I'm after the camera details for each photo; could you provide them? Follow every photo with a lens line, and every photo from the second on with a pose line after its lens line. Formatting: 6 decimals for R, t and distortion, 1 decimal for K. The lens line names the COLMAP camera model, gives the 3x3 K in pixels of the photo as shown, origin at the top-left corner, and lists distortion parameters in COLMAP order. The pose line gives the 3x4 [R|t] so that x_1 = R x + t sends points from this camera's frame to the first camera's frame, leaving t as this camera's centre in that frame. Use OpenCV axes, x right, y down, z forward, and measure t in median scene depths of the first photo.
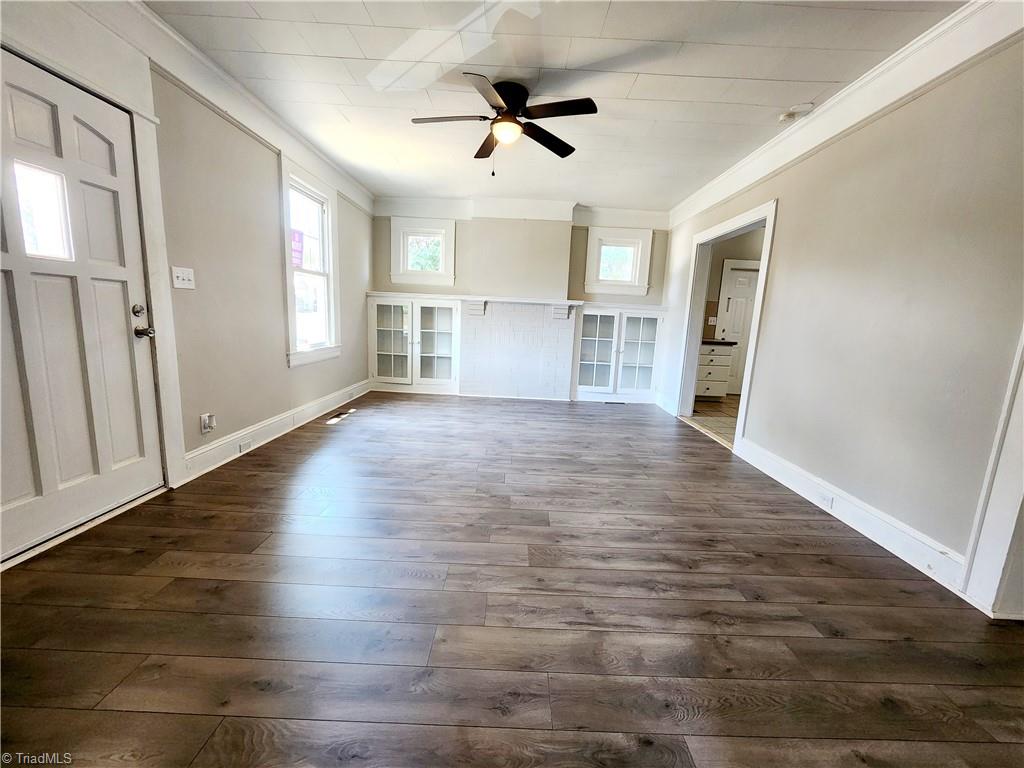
lens RADIAL K [[419.8, 0, 512.0], [0, 419.8, 384.0], [0, 0, 1]] dist [-0.002157, -0.000165]
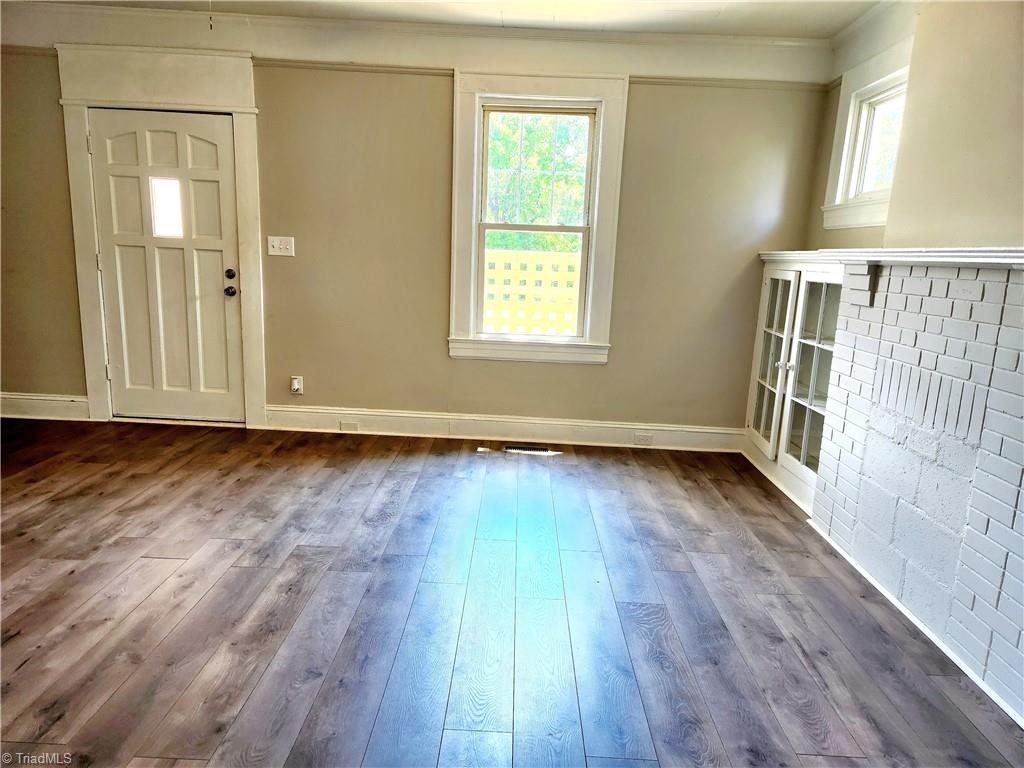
lens RADIAL K [[684.6, 0, 512.0], [0, 684.6, 384.0], [0, 0, 1]] dist [0.049715, -0.001379]
pose [[-0.007248, 0.141133, -0.989964, 0.928988], [-0.203350, 0.969096, 0.139646, -0.249061], [0.979079, 0.202321, 0.021675, 1.453962]]
